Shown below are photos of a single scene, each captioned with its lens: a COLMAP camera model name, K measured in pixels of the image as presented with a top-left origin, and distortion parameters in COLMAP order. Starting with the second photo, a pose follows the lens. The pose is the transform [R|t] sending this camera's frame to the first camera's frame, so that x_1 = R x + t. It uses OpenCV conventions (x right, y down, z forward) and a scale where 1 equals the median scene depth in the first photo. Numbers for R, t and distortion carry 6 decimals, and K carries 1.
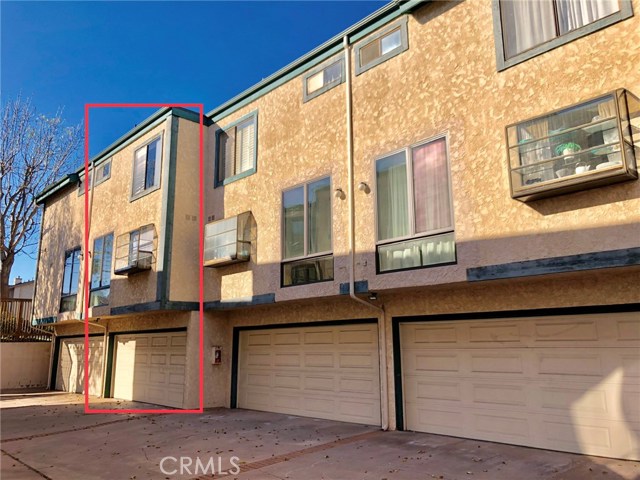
lens RADIAL K [[528.4, 0, 326.5], [0, 528.4, 234.6], [0, 0, 1]] dist [0.023518, -0.042225]
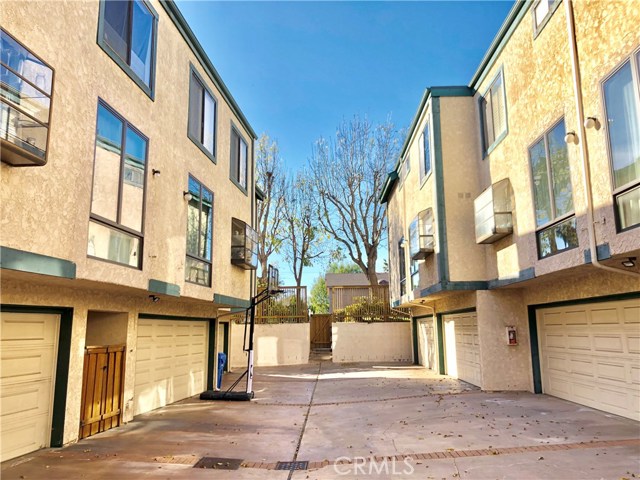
lens RADIAL K [[528.4, 0, 322.8], [0, 528.4, 240.5], [0, 0, 1]] dist [0.023518, -0.042225]
pose [[0.714617, -0.115262, -0.689954, 0.230448], [0.150631, 0.988548, -0.009130, 0.020737], [0.683105, -0.097404, 0.723795, 0.117227]]
